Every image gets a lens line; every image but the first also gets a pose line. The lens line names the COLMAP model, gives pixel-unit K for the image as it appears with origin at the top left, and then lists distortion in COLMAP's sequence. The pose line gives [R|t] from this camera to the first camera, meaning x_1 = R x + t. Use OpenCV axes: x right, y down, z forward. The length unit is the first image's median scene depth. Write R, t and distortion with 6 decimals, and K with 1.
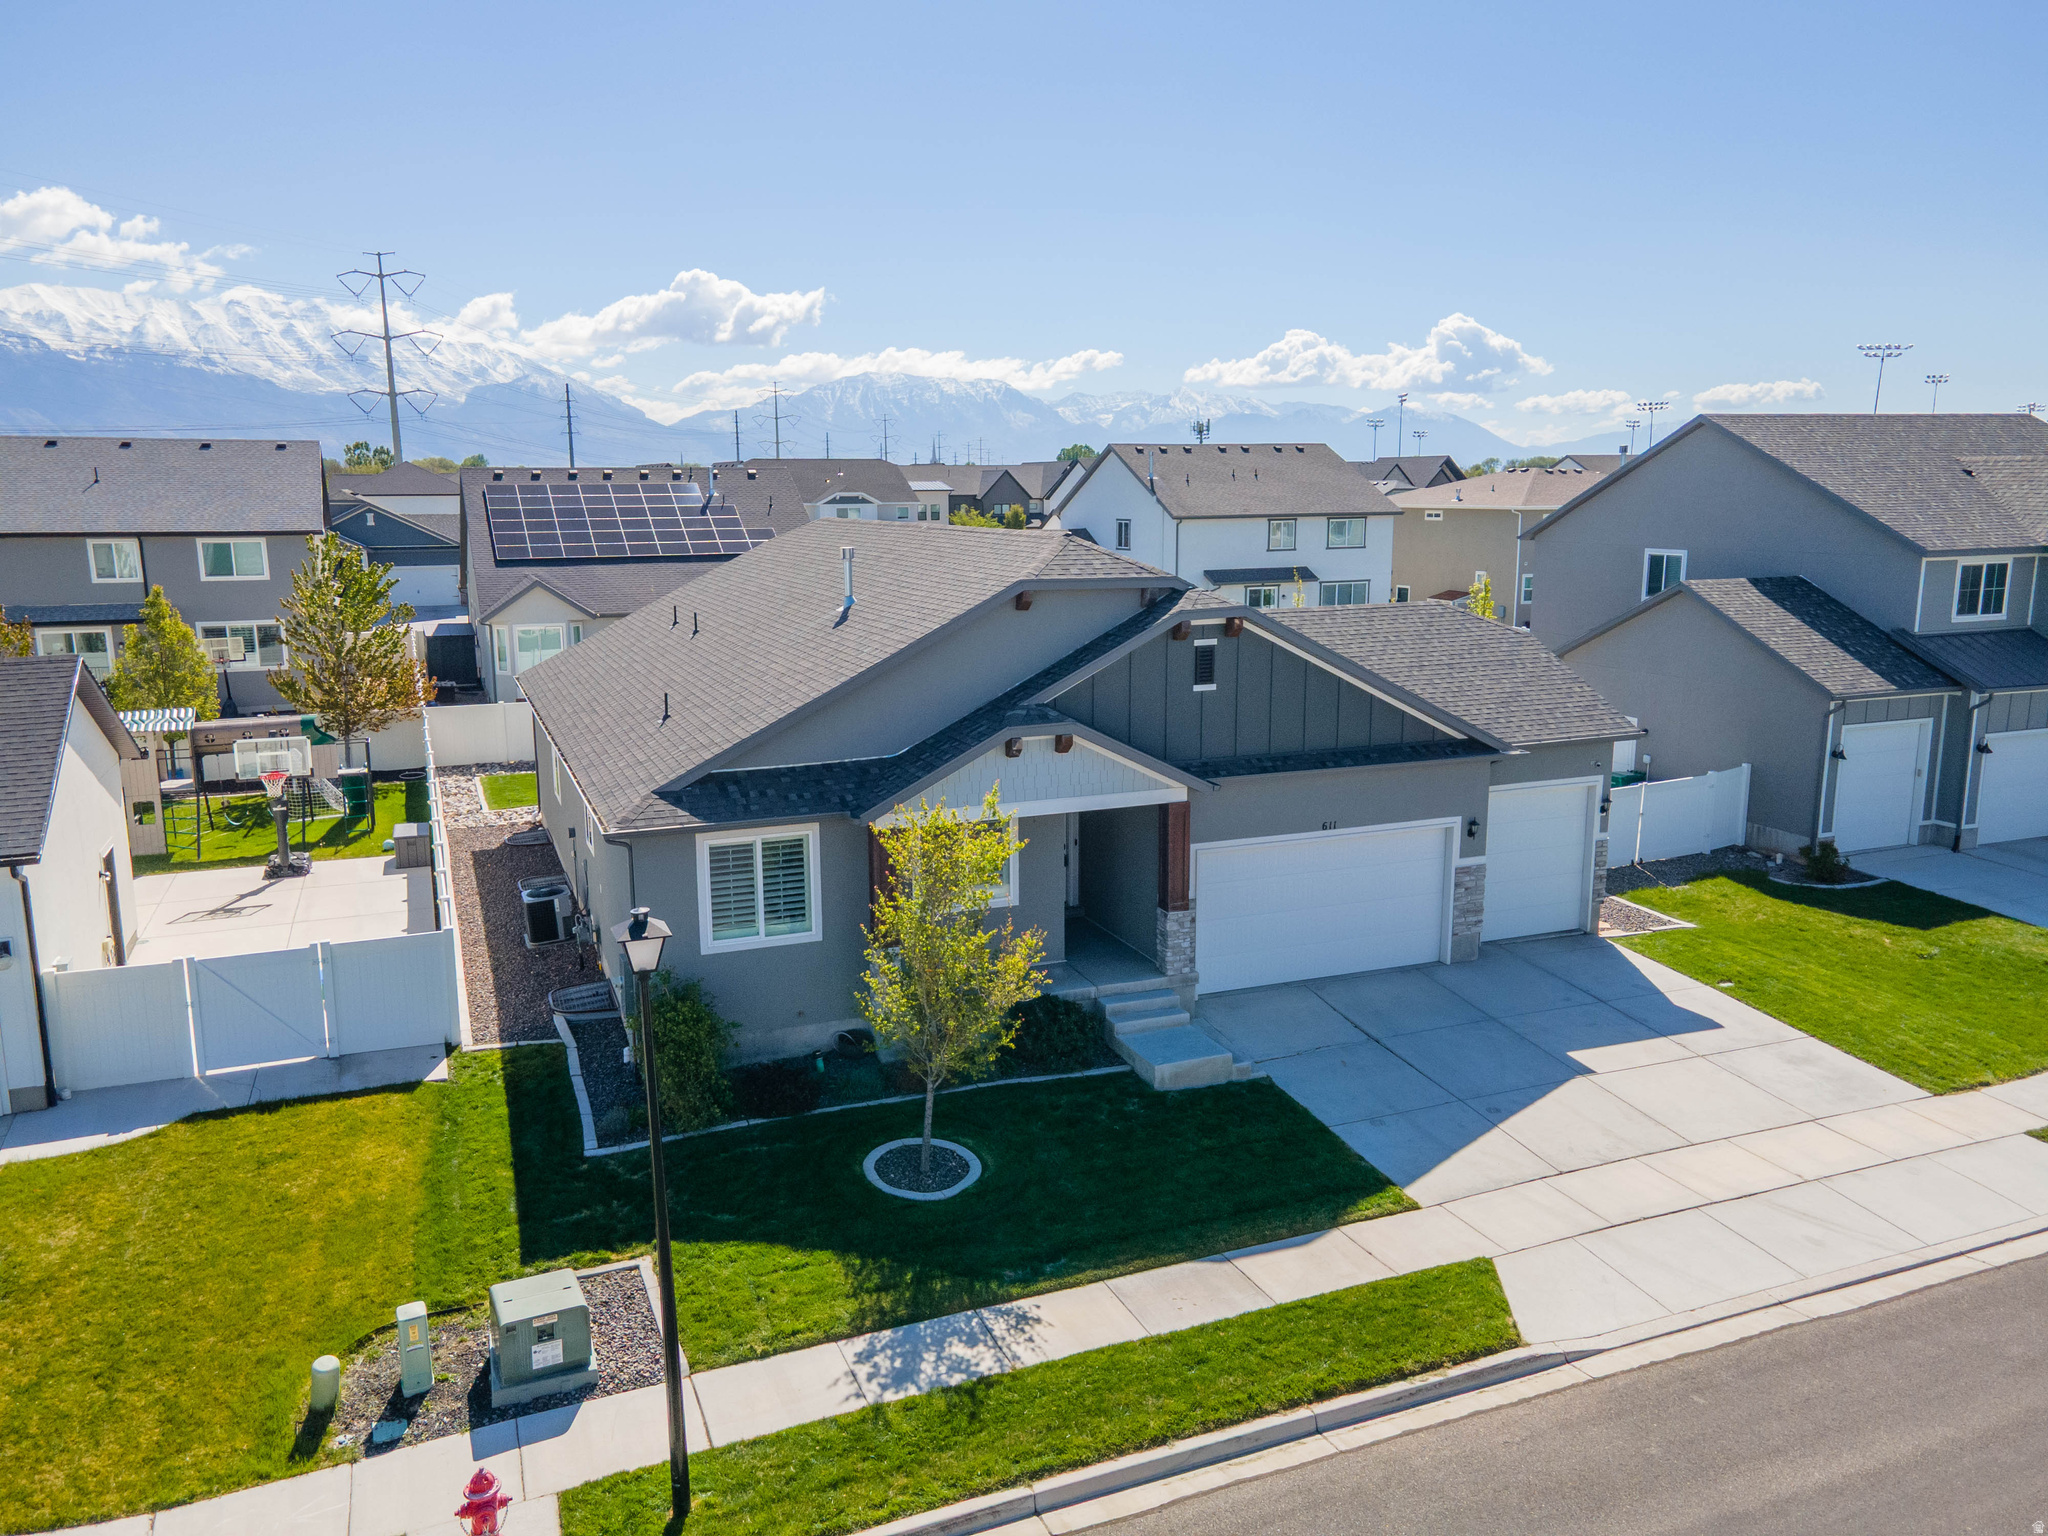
lens RADIAL K [[1501.2, 0, 978.1], [0, 1501.2, 782.8], [0, 0, 1]] dist [0.036100, 0.027335]
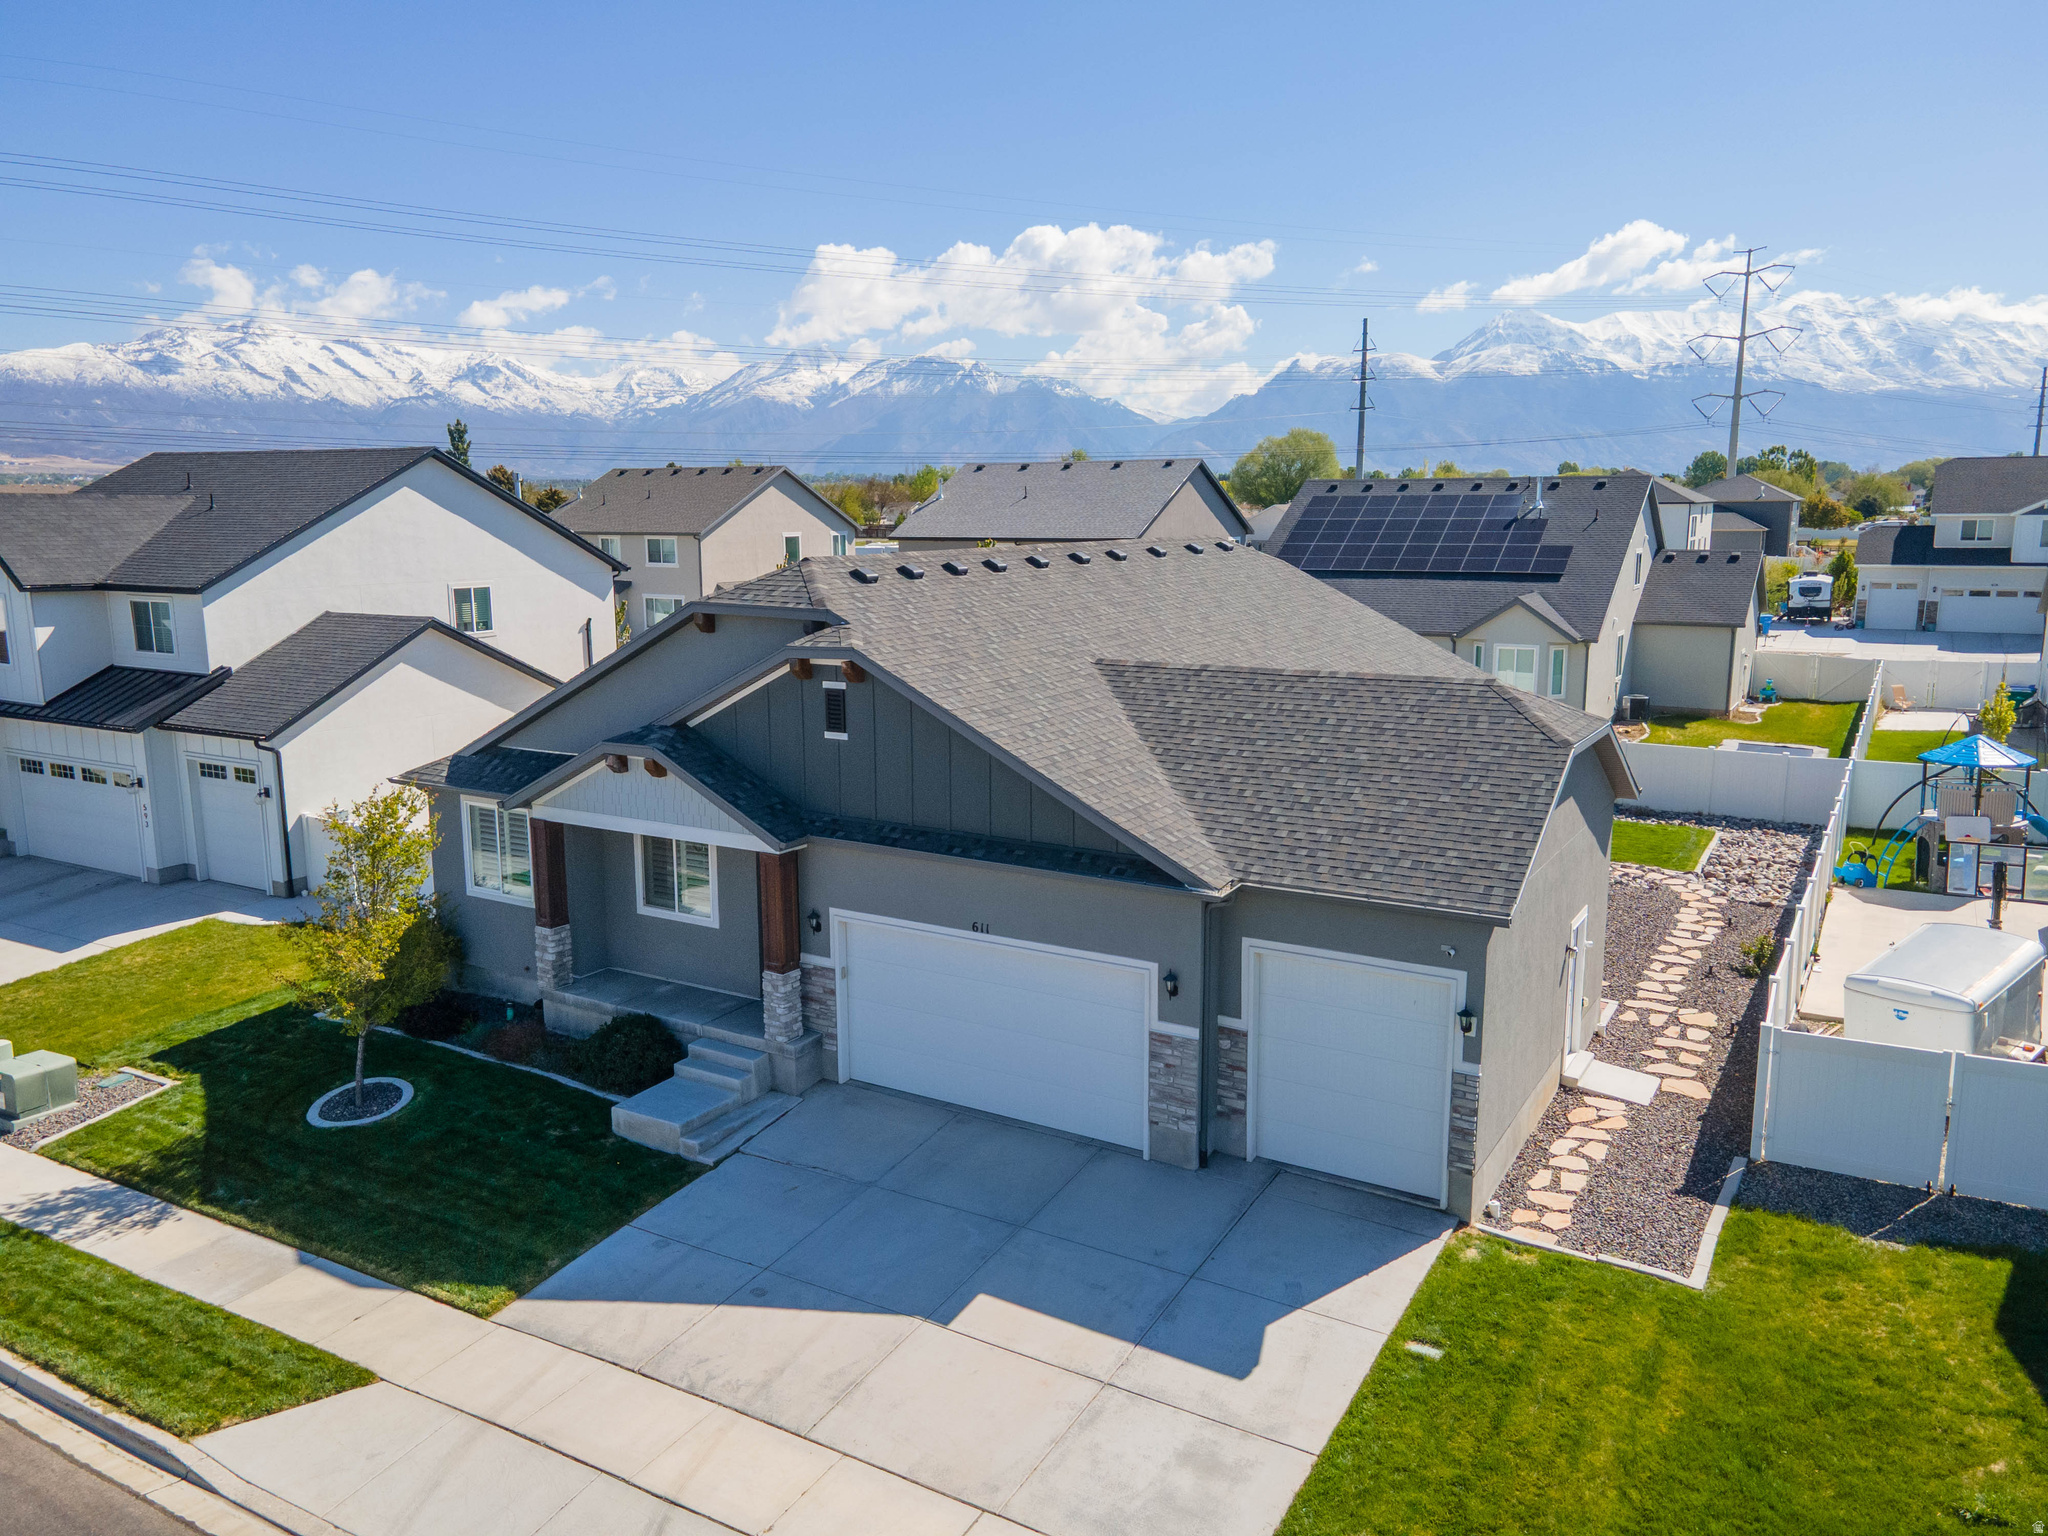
lens RADIAL K [[1501.2, 0, 1015.3], [0, 1501.2, 753.0], [0, 0, 1]] dist [0.036100, 0.027335]
pose [[0.603689, 0.137479, -0.785276, 0.822231], [-0.155045, 0.986457, 0.053507, -0.105181], [0.781998, 0.089451, 0.616829, 0.476437]]
